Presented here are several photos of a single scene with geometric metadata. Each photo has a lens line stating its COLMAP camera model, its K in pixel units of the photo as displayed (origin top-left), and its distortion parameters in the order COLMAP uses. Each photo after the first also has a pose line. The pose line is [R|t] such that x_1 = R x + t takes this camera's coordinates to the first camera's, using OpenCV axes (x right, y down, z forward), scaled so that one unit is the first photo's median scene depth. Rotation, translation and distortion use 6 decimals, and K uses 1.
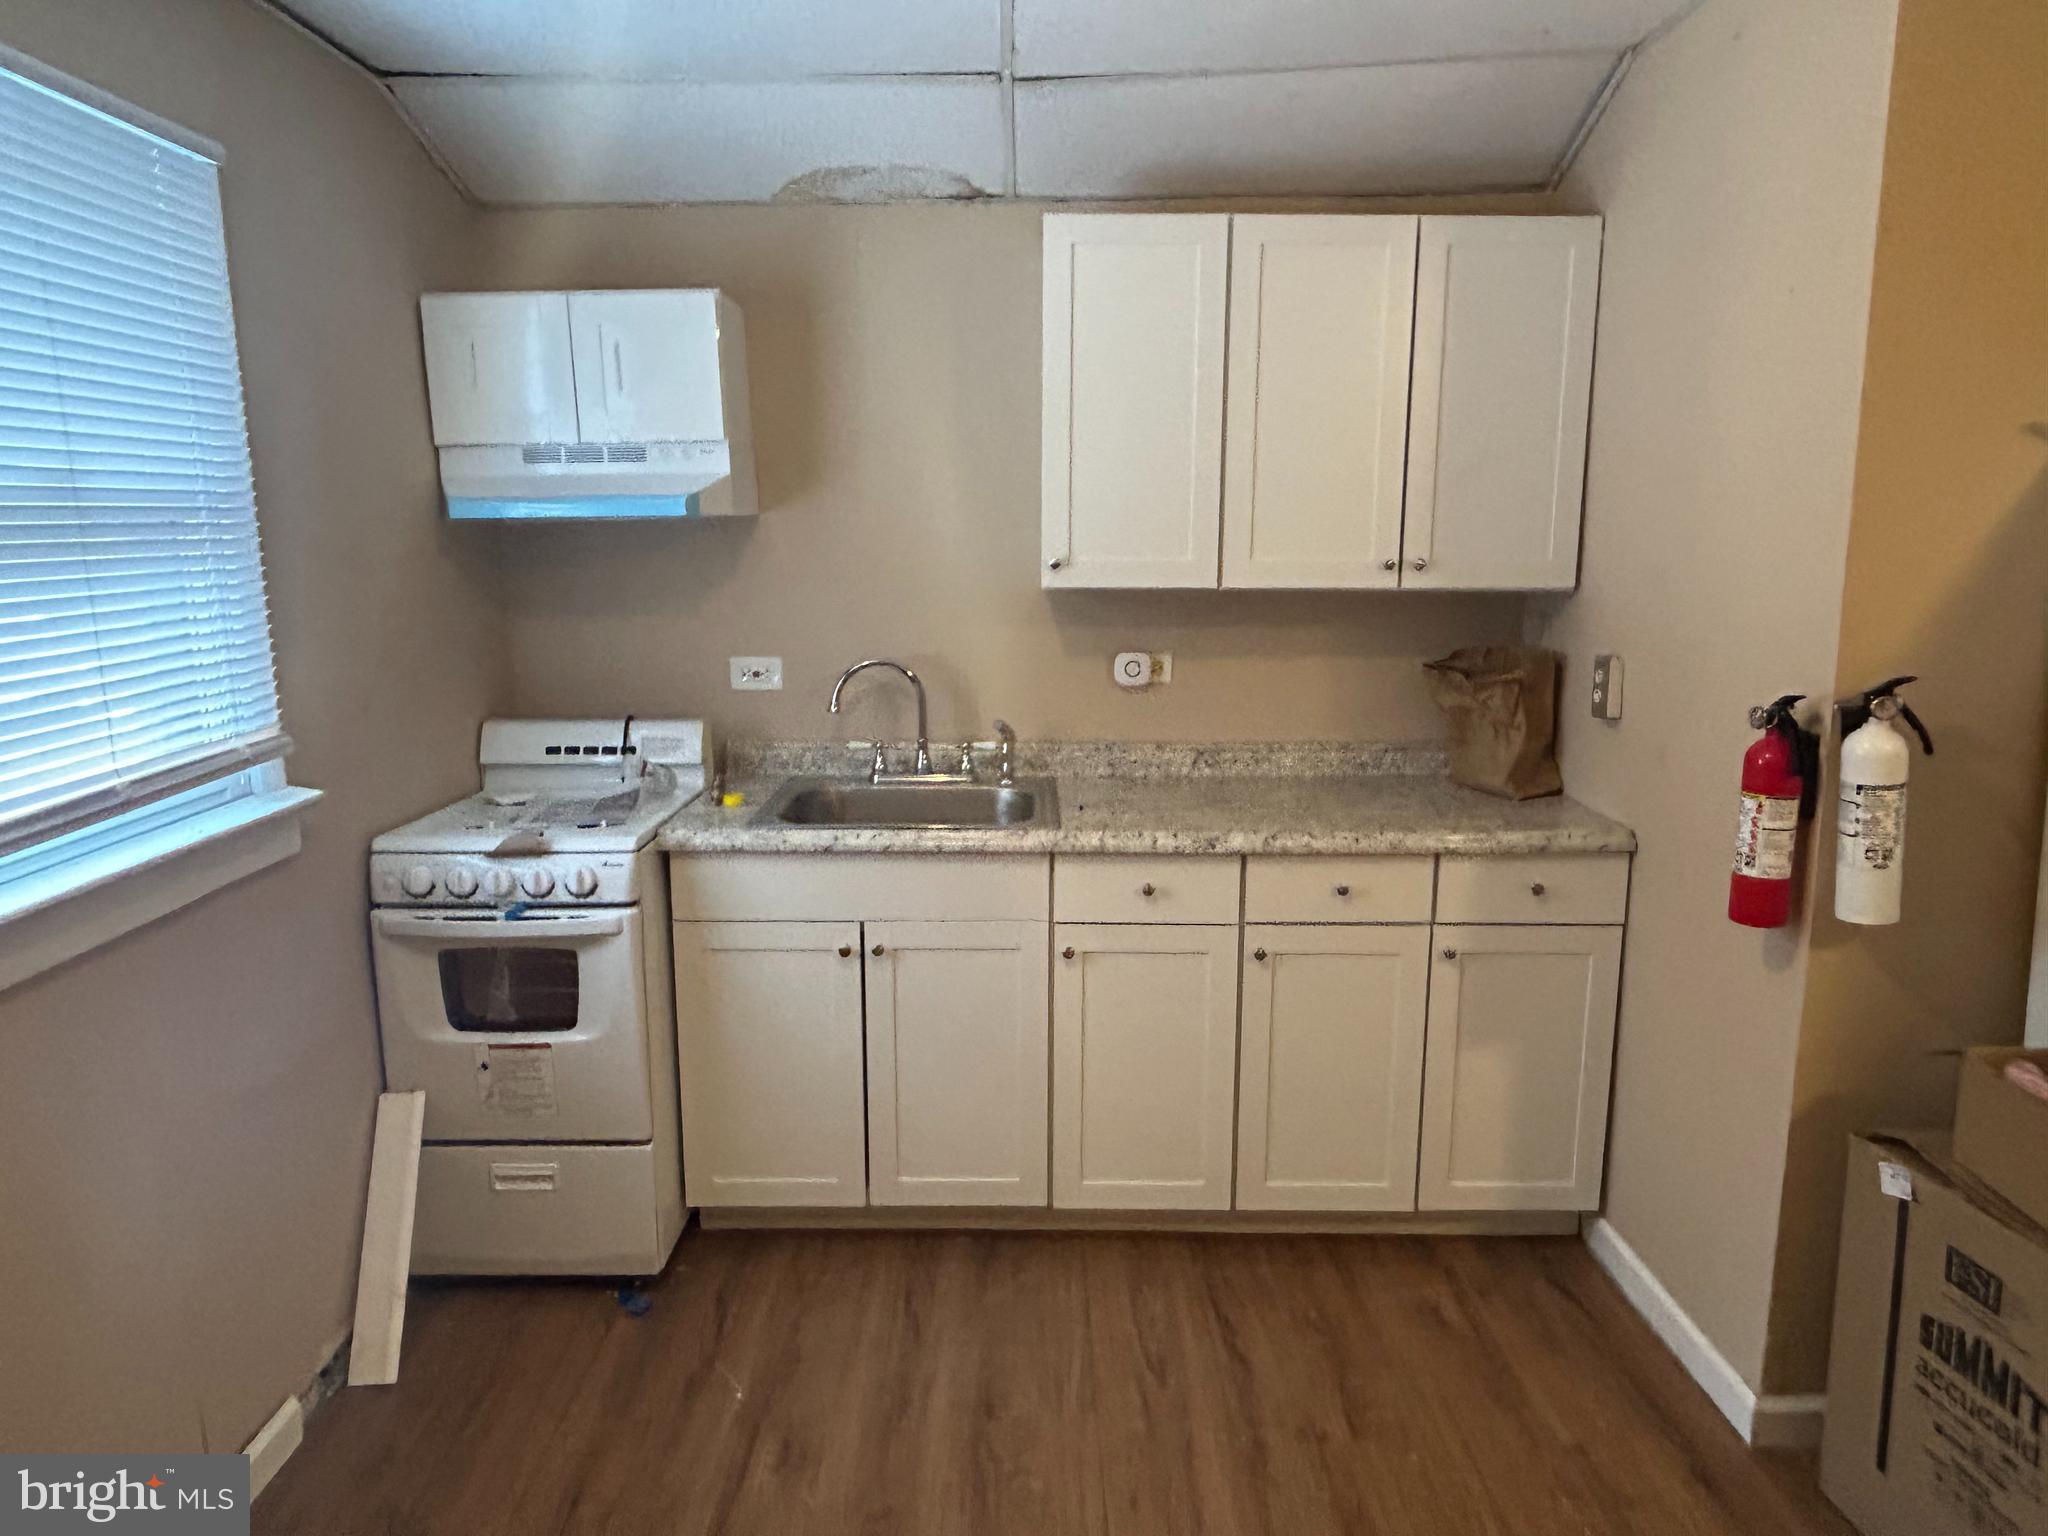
lens RADIAL K [[1308.6, 0, 1020.2], [0, 1308.6, 770.2], [0, 0, 1]] dist [-0.009910, -0.002453]
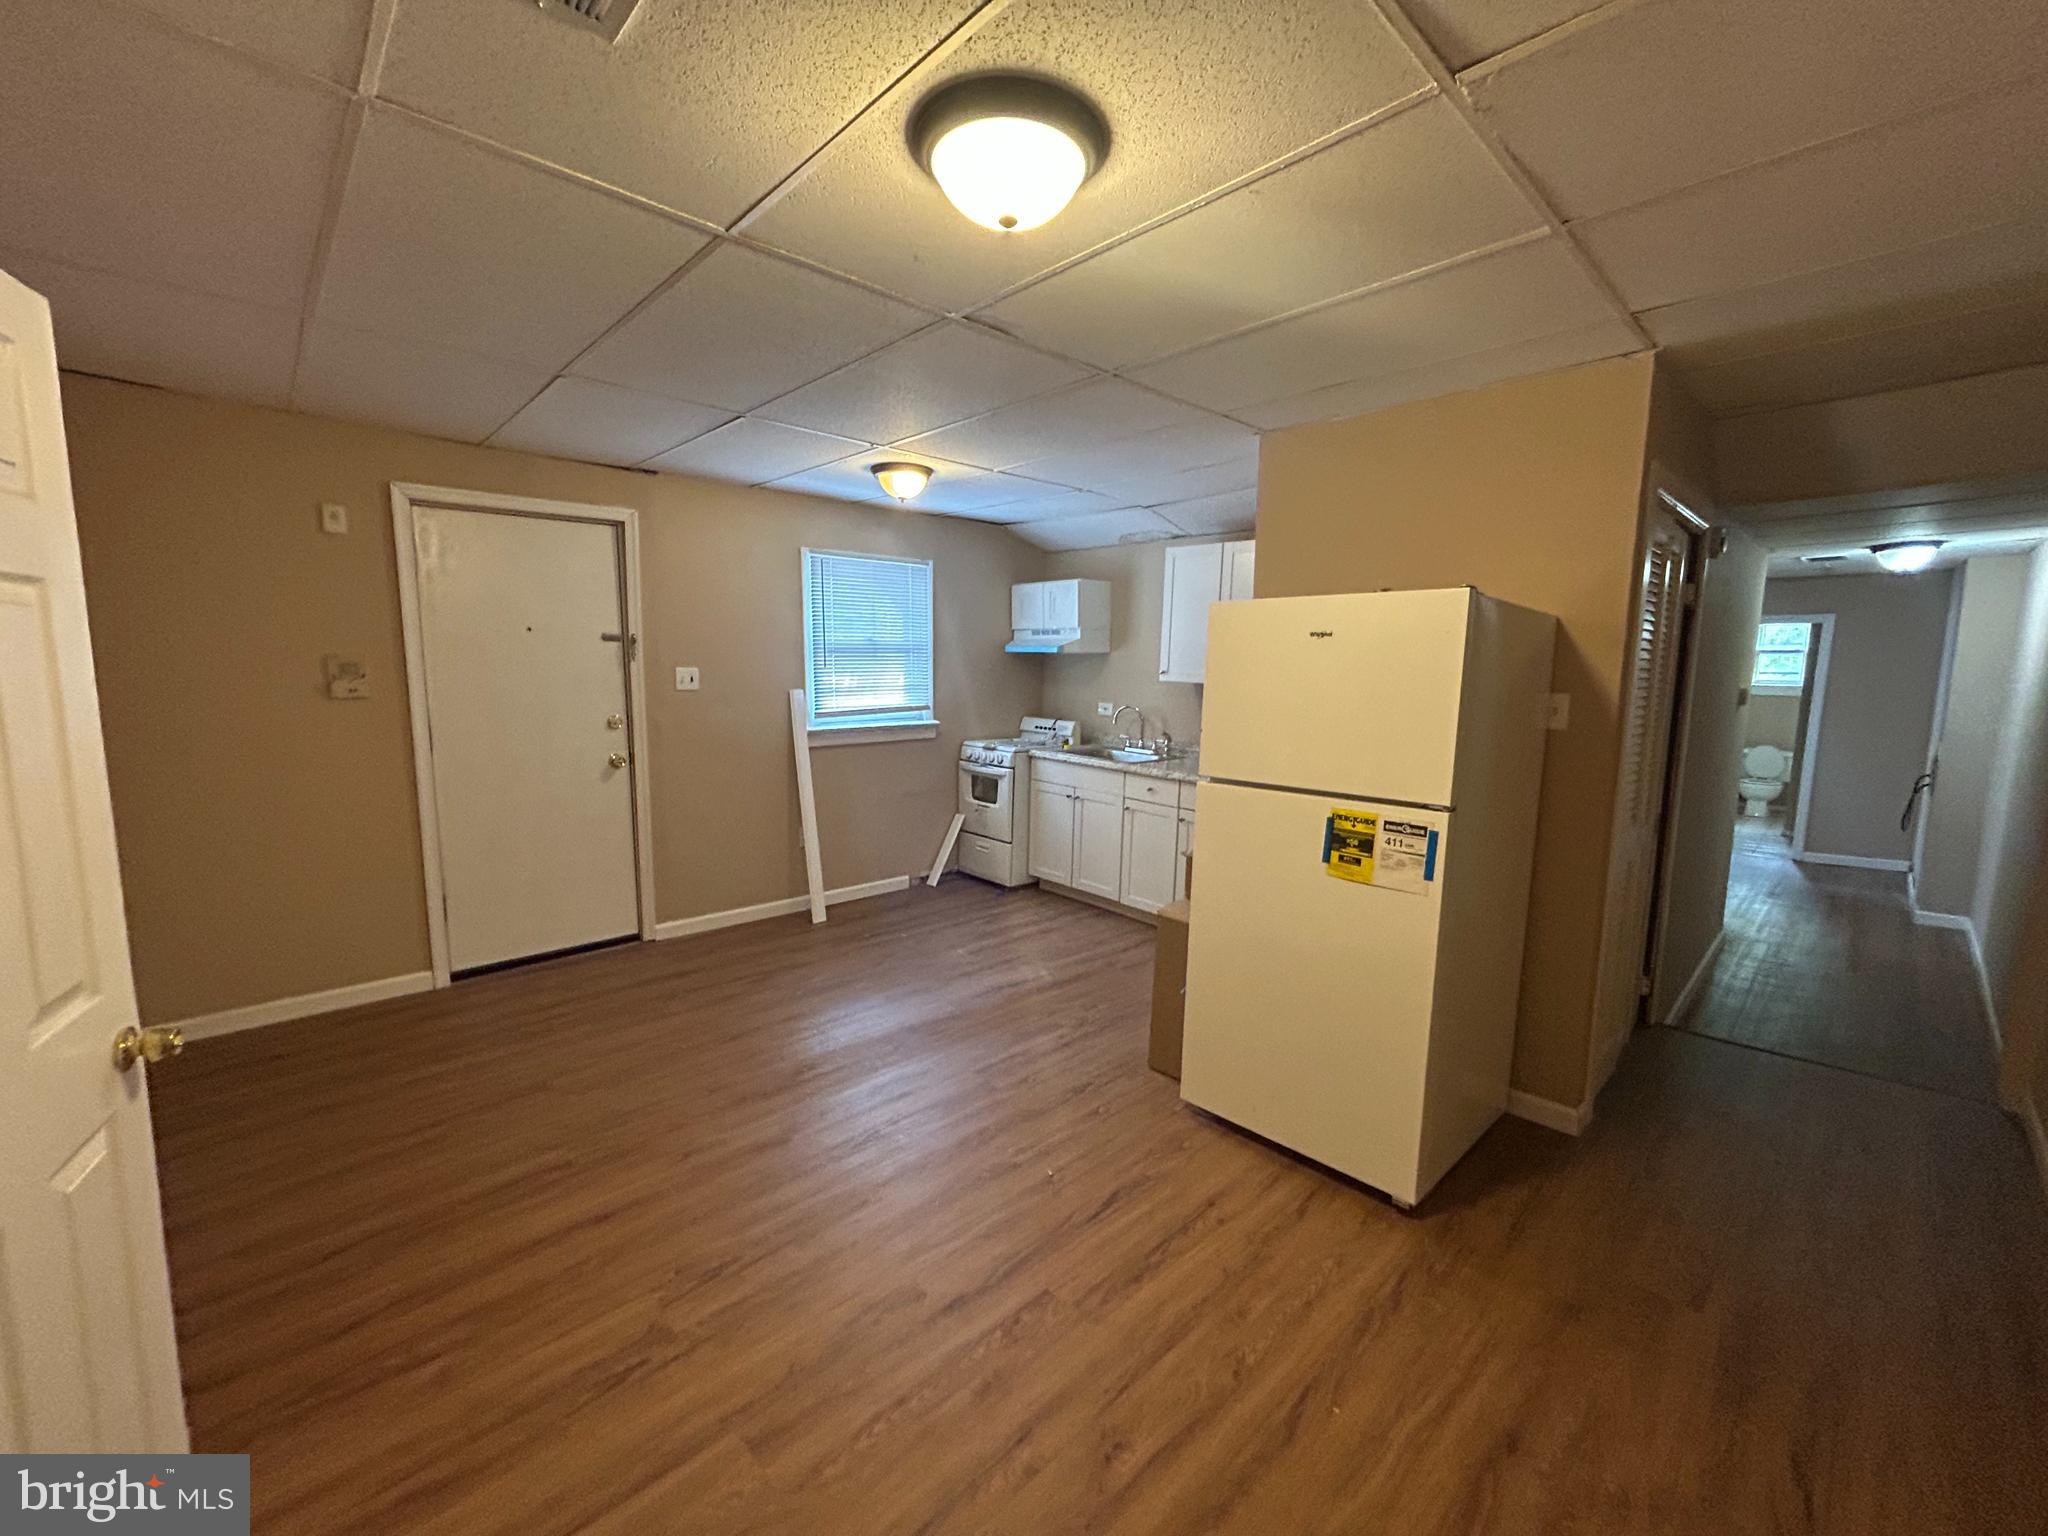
lens RADIAL K [[855.7, 0, 1022.7], [0, 855.7, 766.6], [0, 0, 1]] dist [-0.003433, 0.000901]
pose [[0.681797, 0.116327, -0.722233, 1.216442], [-0.155281, 0.987791, 0.012512, 0.063453], [0.714871, 0.103618, 0.691537, -0.450835]]
